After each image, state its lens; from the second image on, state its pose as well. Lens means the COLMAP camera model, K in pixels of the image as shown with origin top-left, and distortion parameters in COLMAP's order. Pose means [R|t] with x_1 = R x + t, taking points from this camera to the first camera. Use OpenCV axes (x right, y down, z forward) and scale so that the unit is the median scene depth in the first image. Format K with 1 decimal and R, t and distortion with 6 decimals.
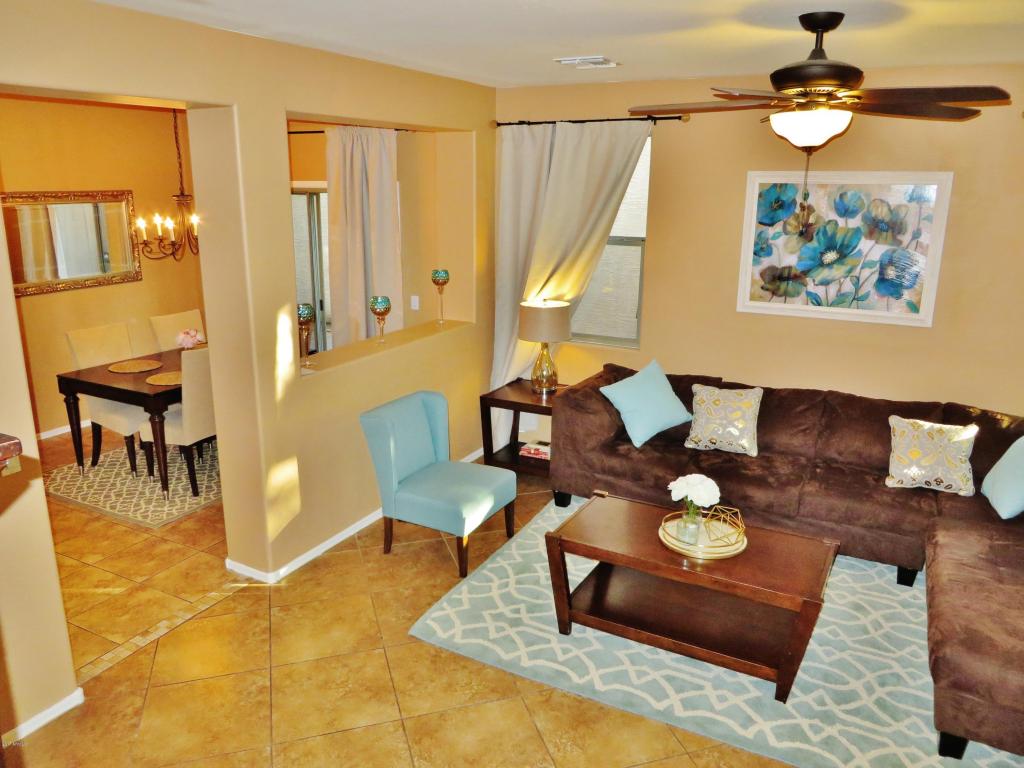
lens RADIAL K [[766.9, 0, 517.6], [0, 766.9, 377.4], [0, 0, 1]] dist [-0.012354, 0.006392]
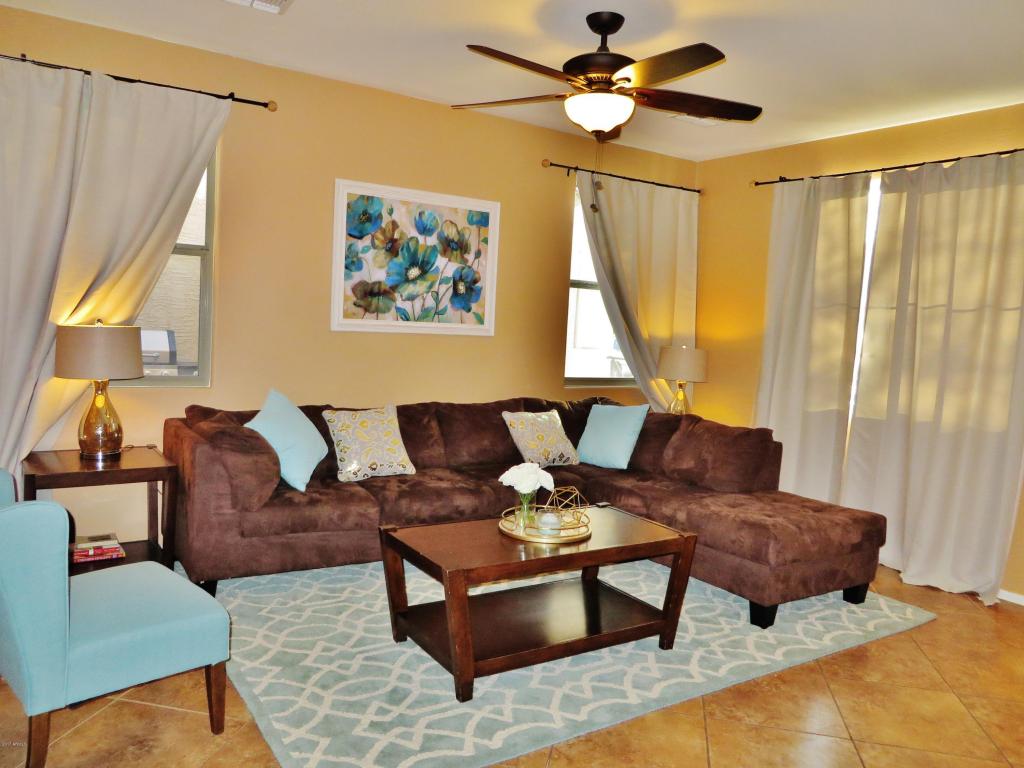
lens RADIAL K [[766.9, 0, 512.4], [0, 766.9, 376.7], [0, 0, 1]] dist [-0.012354, 0.006392]
pose [[0.486143, -0.049010, 0.872504, -0.427131], [0.173649, 0.983933, -0.041485, 0.044951], [-0.856453, 0.171677, 0.486843, 0.408300]]
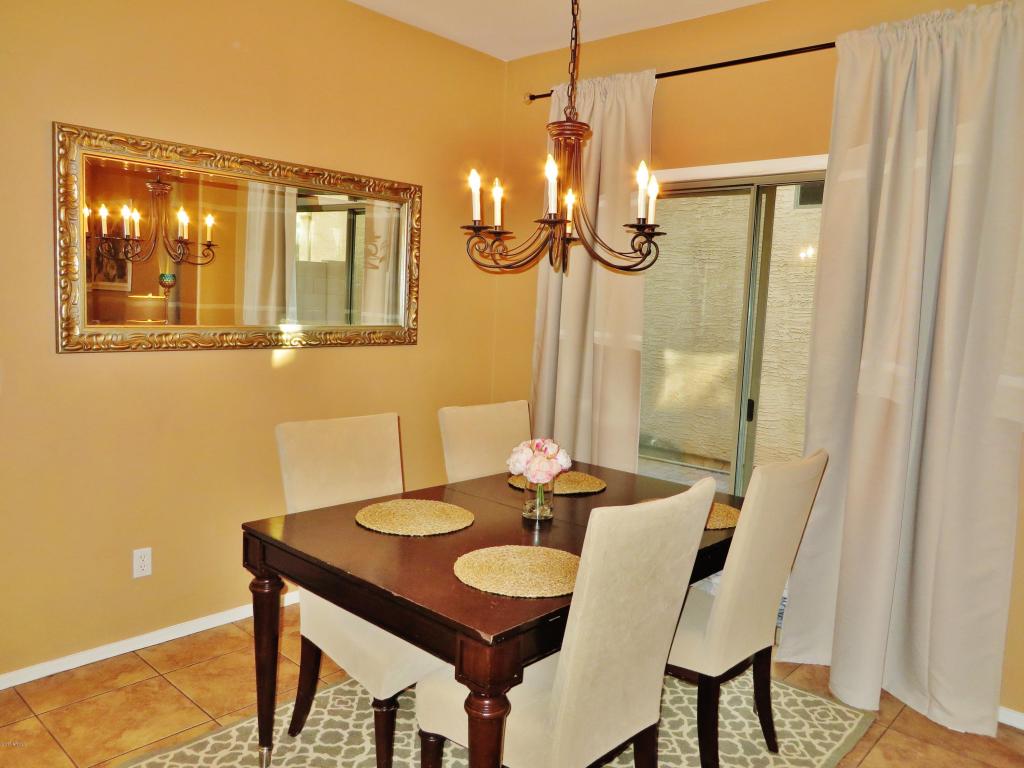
lens RADIAL K [[766.9, 0, 525.9], [0, 766.9, 383.5], [0, 0, 1]] dist [-0.012354, 0.006392]
pose [[0.969887, 0.062101, -0.235506, -0.398570], [-0.097668, 0.984964, -0.142499, -0.037167], [0.223116, 0.161210, 0.961369, 0.687216]]
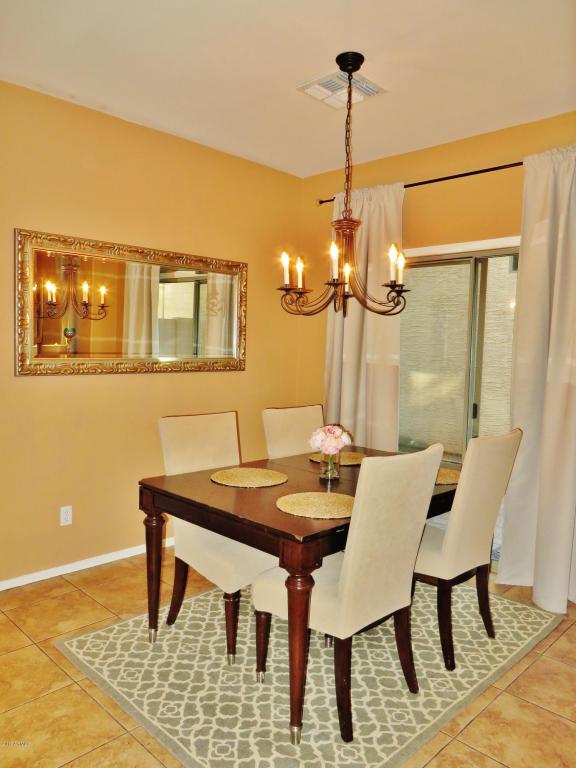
lens RADIAL K [[575.2, 0, 294.4], [0, 575.2, 384.0], [0, 0, 1]] dist [-0.012354, 0.006392]
pose [[0.959638, 0.037519, -0.278724, -0.381291], [-0.090819, 0.979306, -0.180864, -0.008008], [0.266171, 0.198878, 0.943187, 0.619169]]
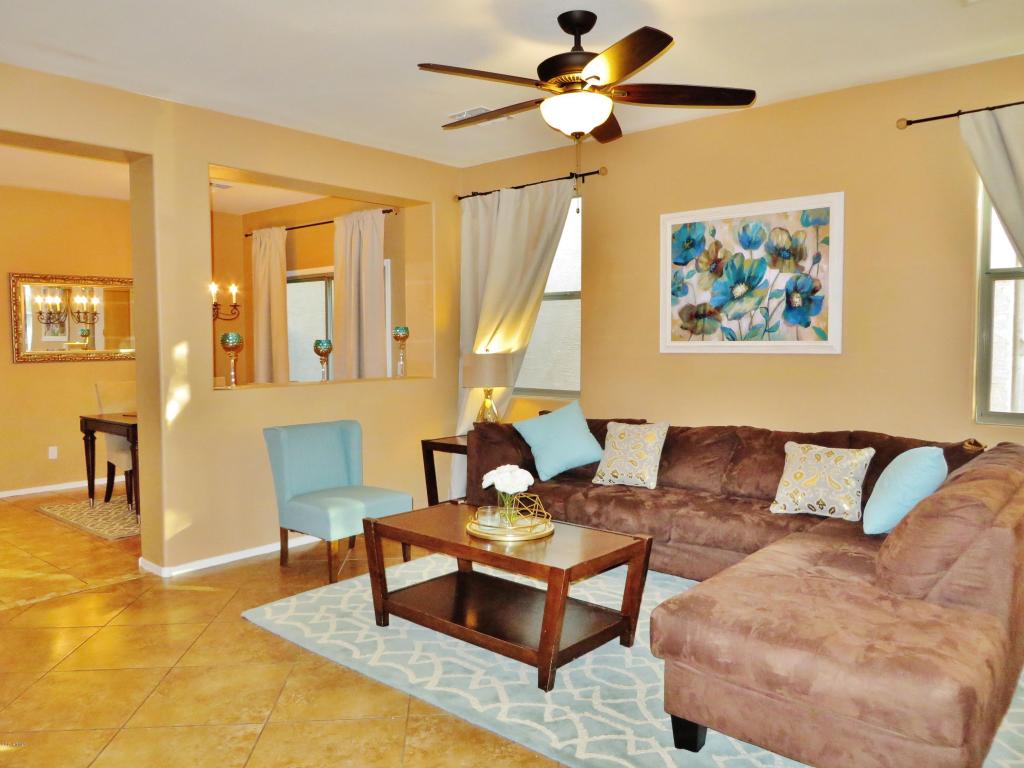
lens RADIAL K [[766.9, 0, 513.9], [0, 766.9, 376.4], [0, 0, 1]] dist [-0.012354, 0.006392]
pose [[0.973519, -0.003673, -0.228575, 0.348199], [-0.043135, 0.978959, -0.199445, 0.158675], [0.224498, 0.204023, 0.952877, 0.019993]]
